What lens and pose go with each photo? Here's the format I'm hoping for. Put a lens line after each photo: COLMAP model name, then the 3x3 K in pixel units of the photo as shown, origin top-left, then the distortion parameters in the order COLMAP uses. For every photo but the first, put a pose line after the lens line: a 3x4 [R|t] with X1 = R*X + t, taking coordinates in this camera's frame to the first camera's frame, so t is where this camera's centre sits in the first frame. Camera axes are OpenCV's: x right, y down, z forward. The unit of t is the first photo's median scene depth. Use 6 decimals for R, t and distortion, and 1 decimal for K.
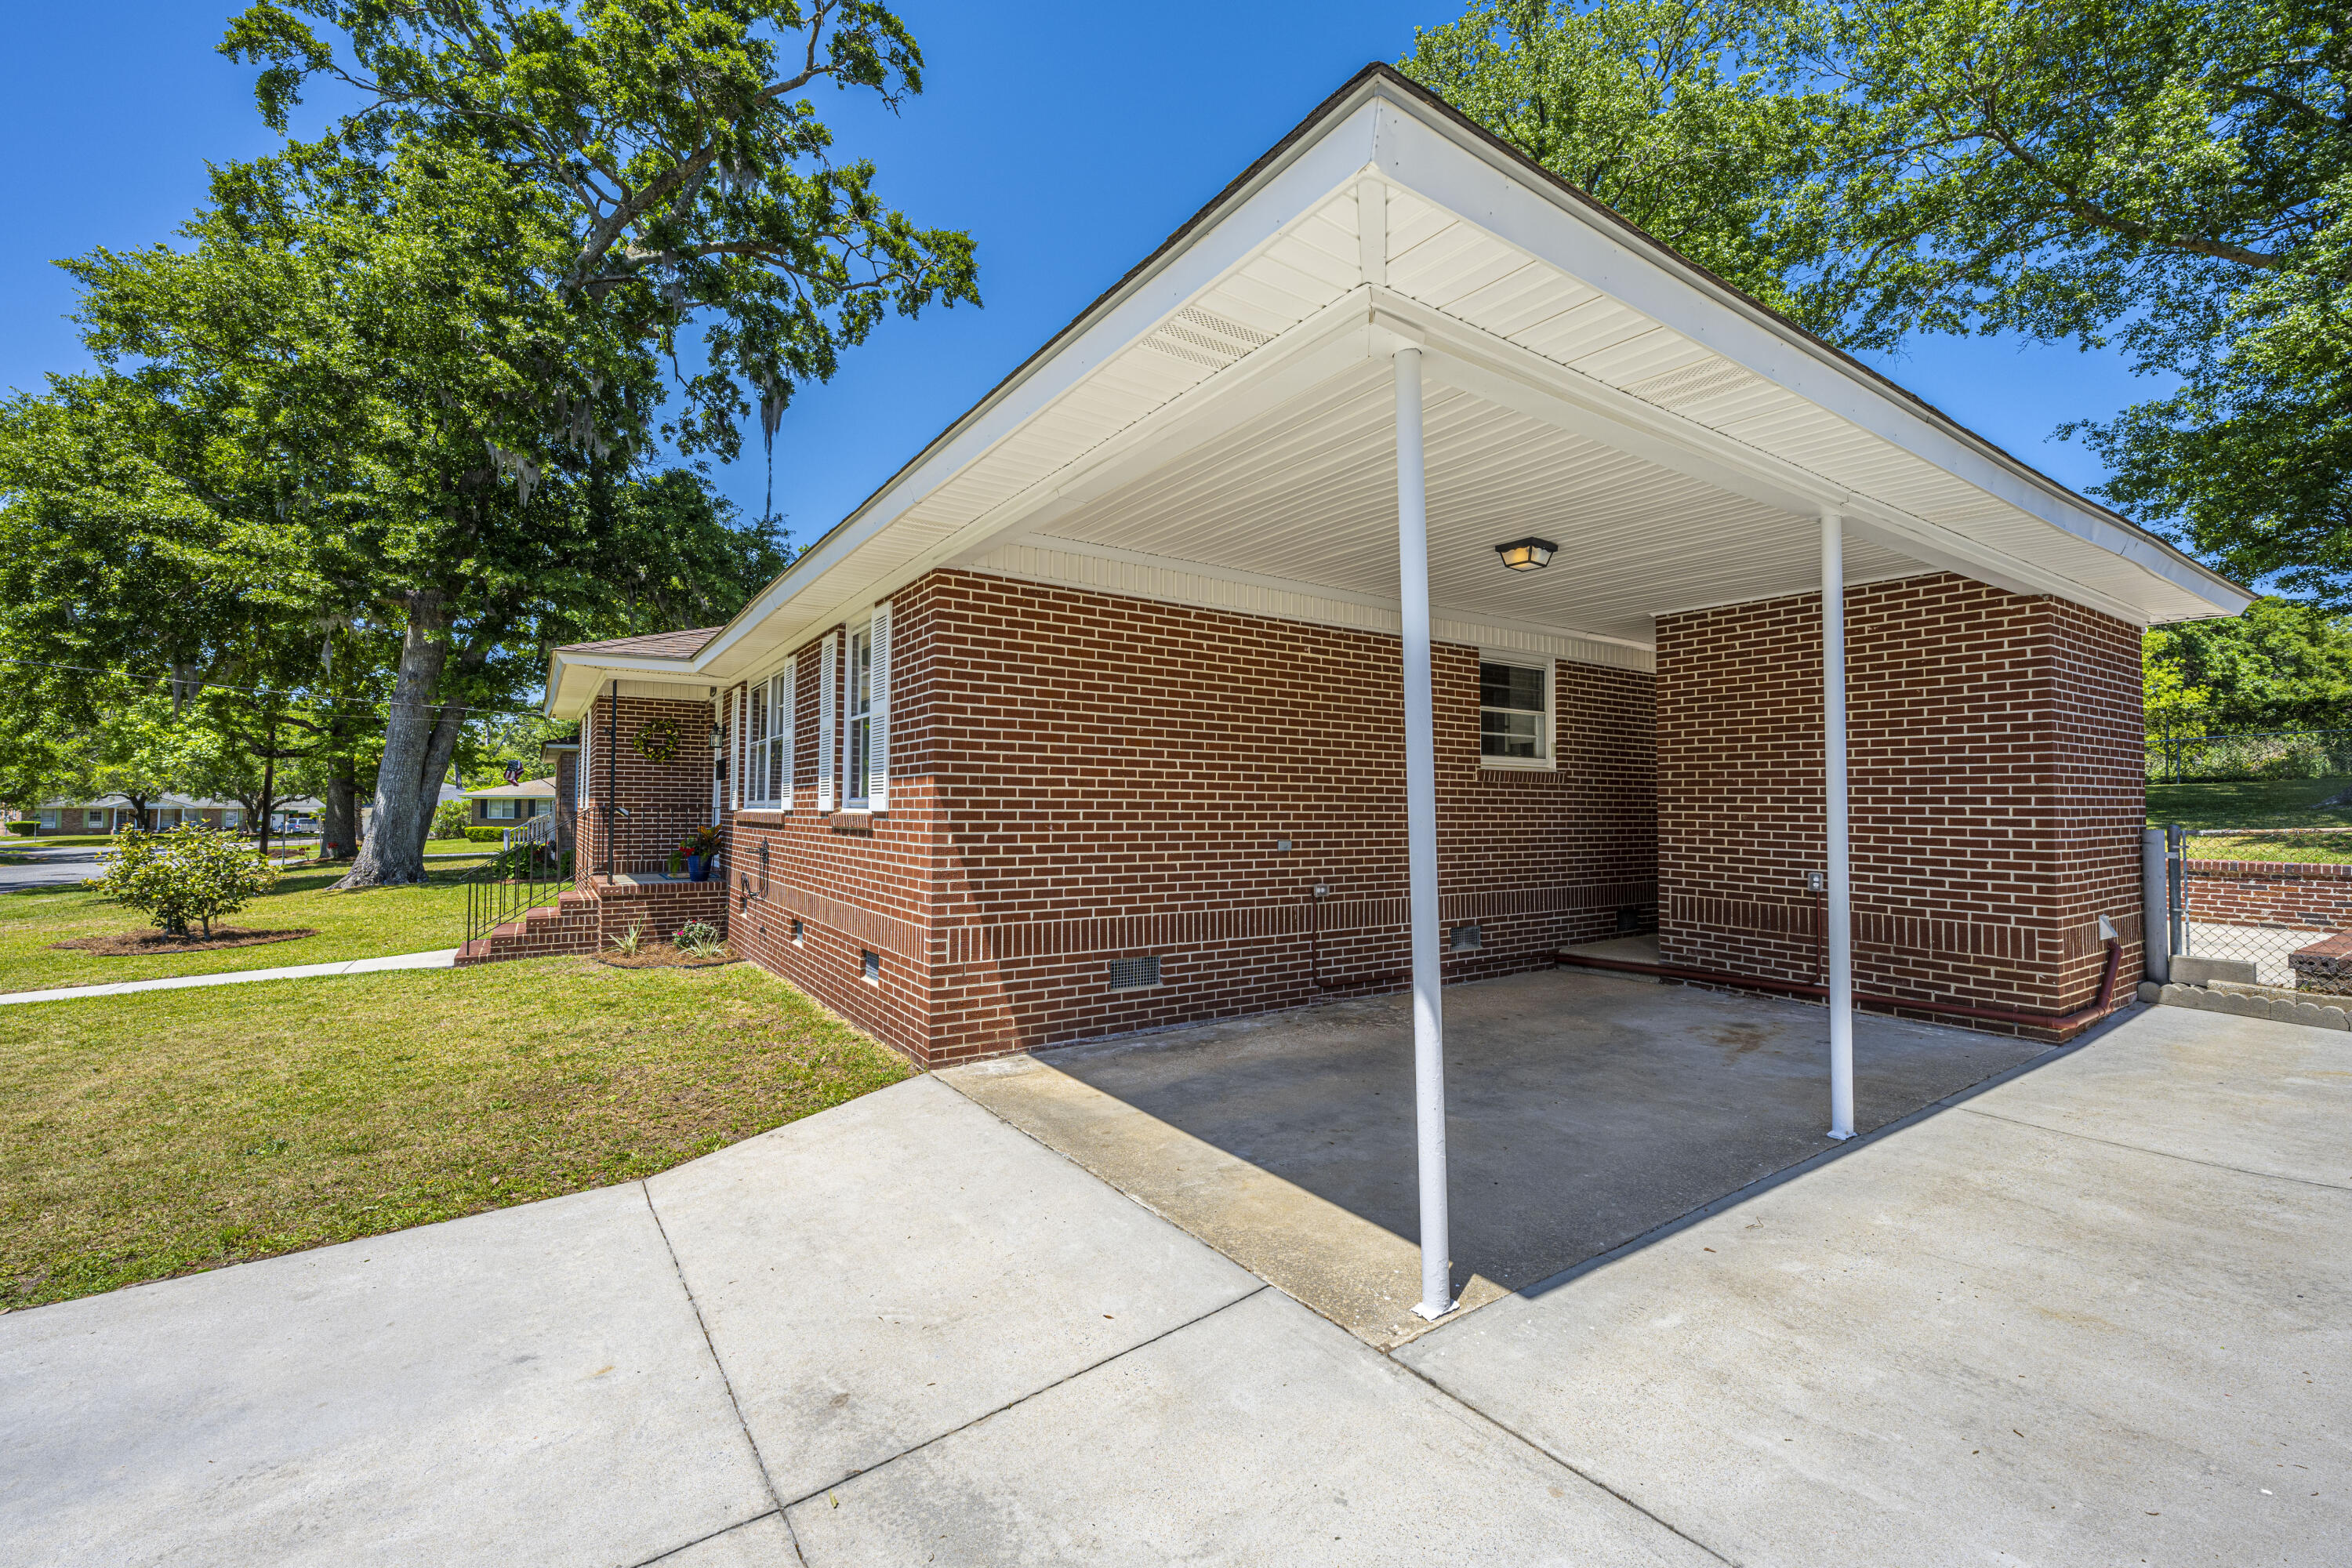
lens RADIAL K [[937.2, 0, 1176.0], [0, 937.2, 784.0], [0, 0, 1]] dist [0.002110, 0.000254]
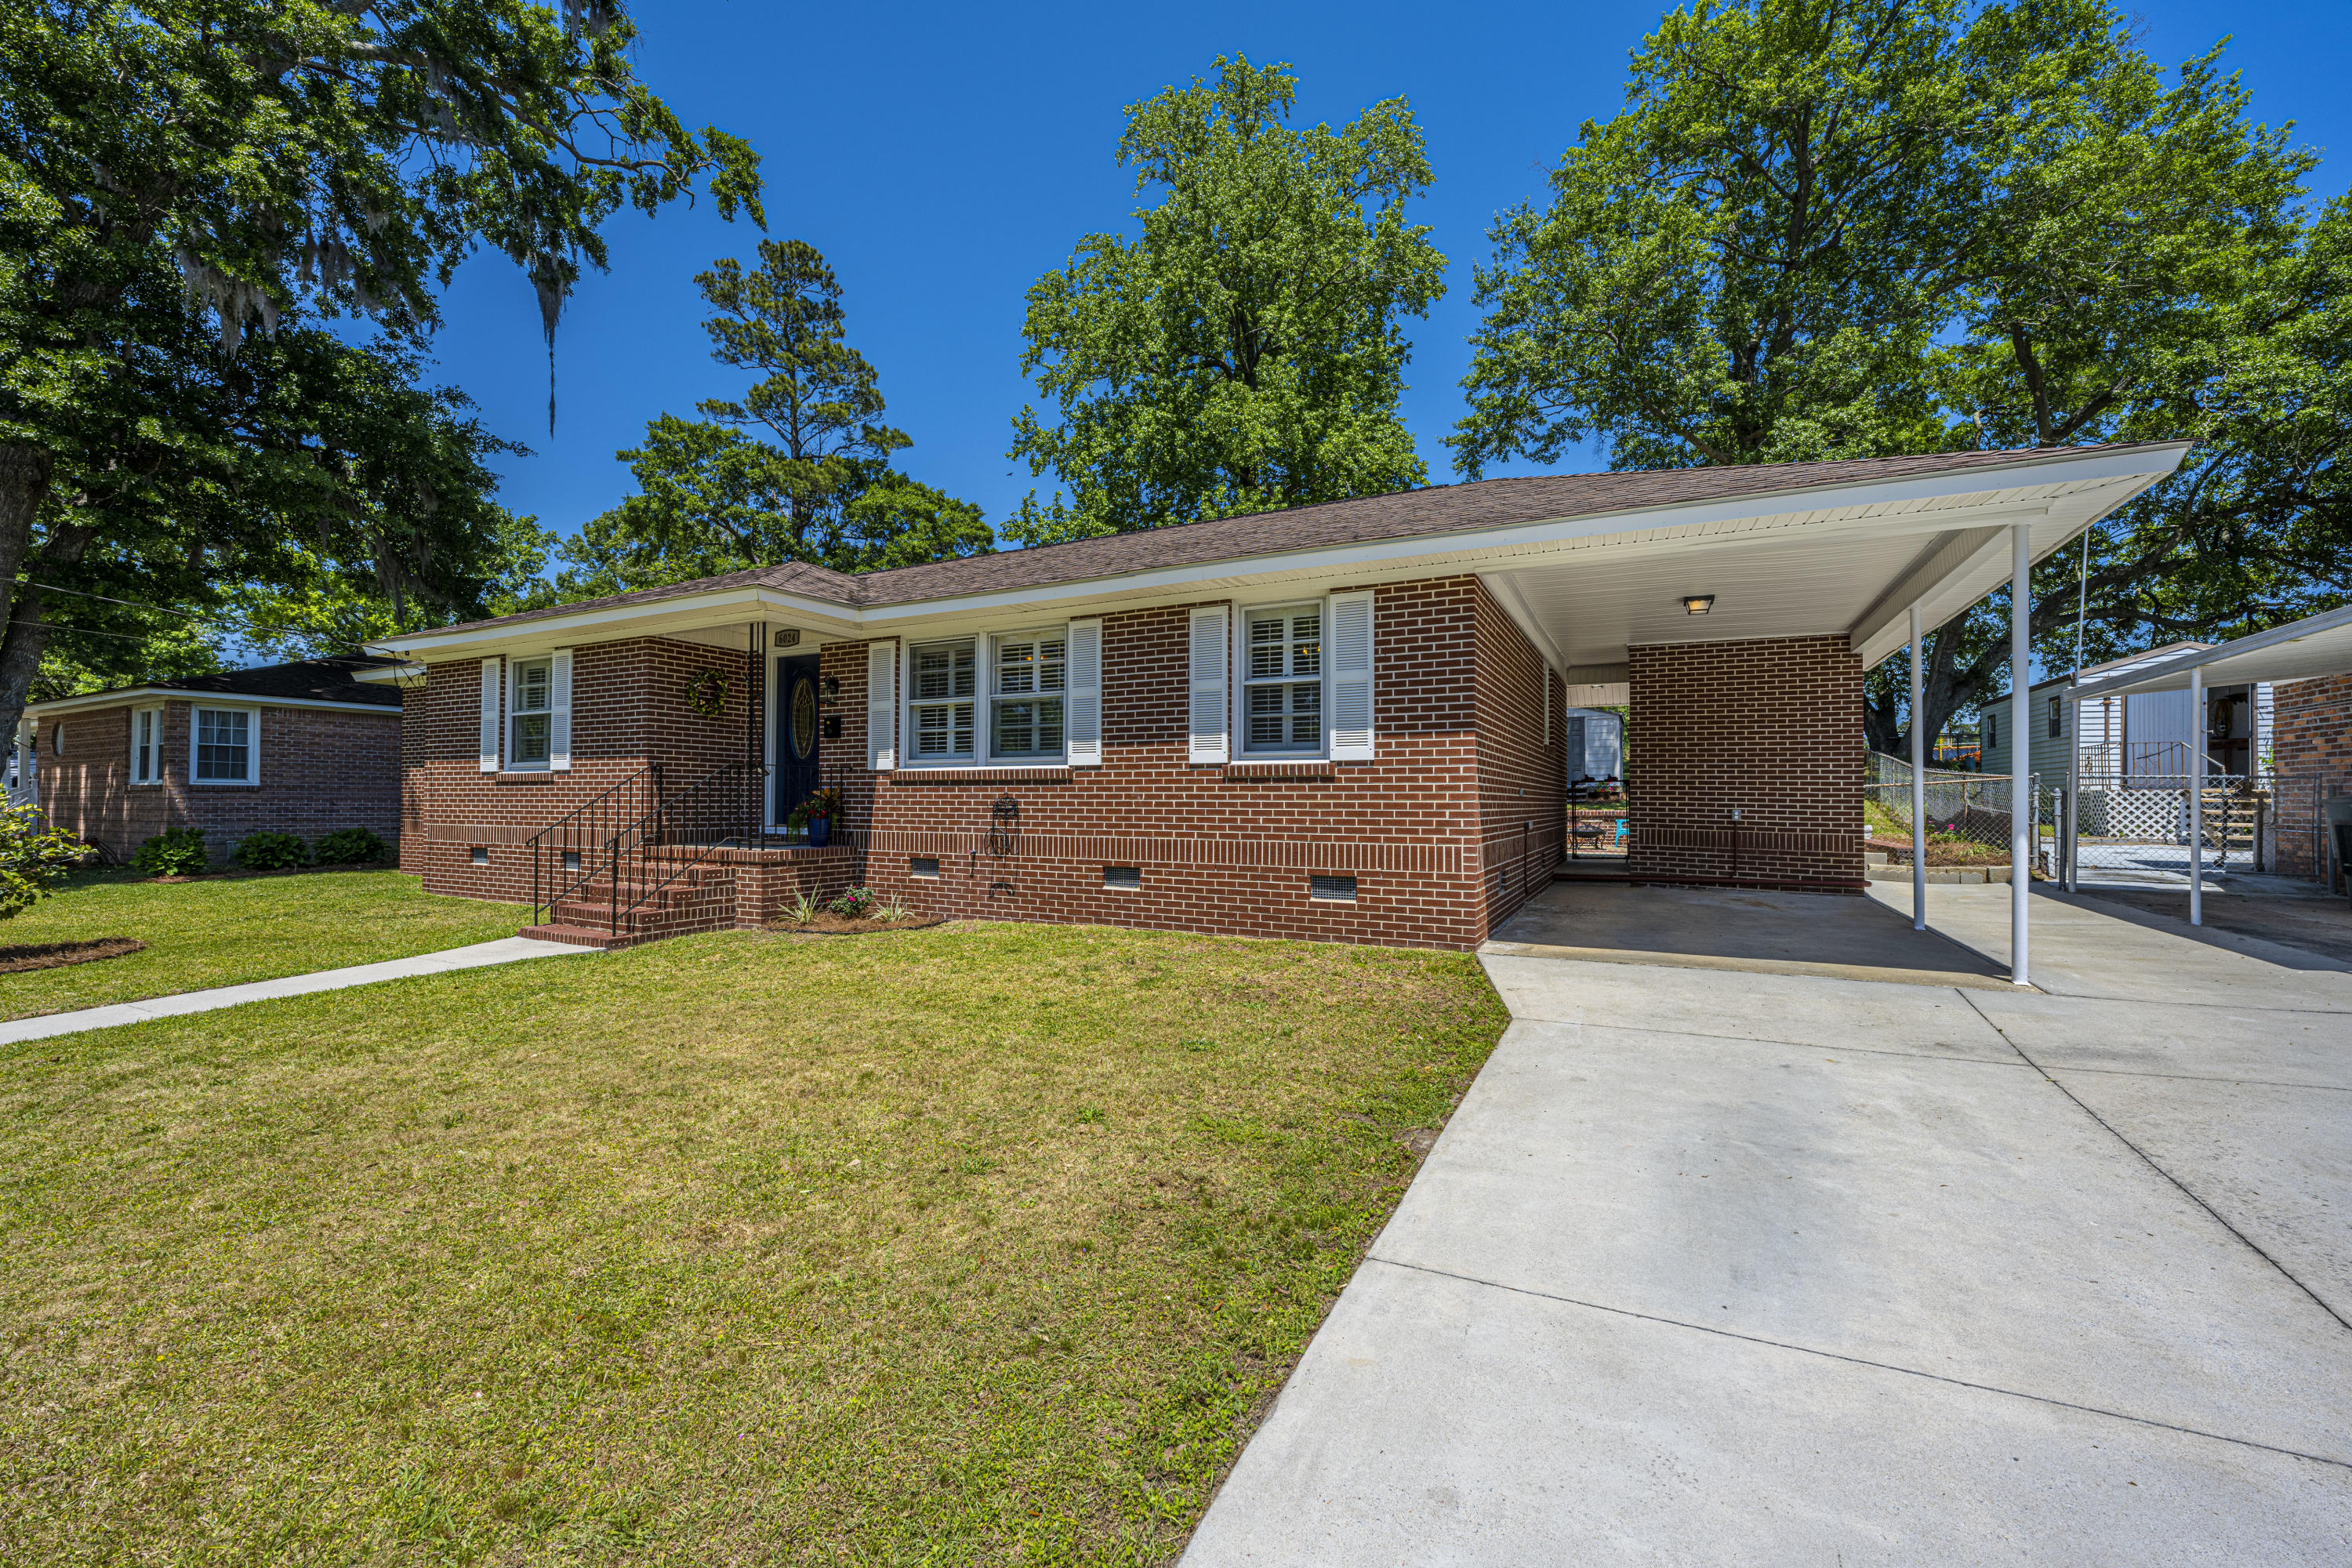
lens RADIAL K [[937.2, 0, 1176.0], [0, 937.2, 784.0], [0, 0, 1]] dist [0.002110, 0.000254]
pose [[0.872506, 0.006953, 0.488554, -0.831371], [-0.011188, 0.999921, 0.005749, 0.041455], [-0.488475, -0.010482, 0.872515, 0.032765]]
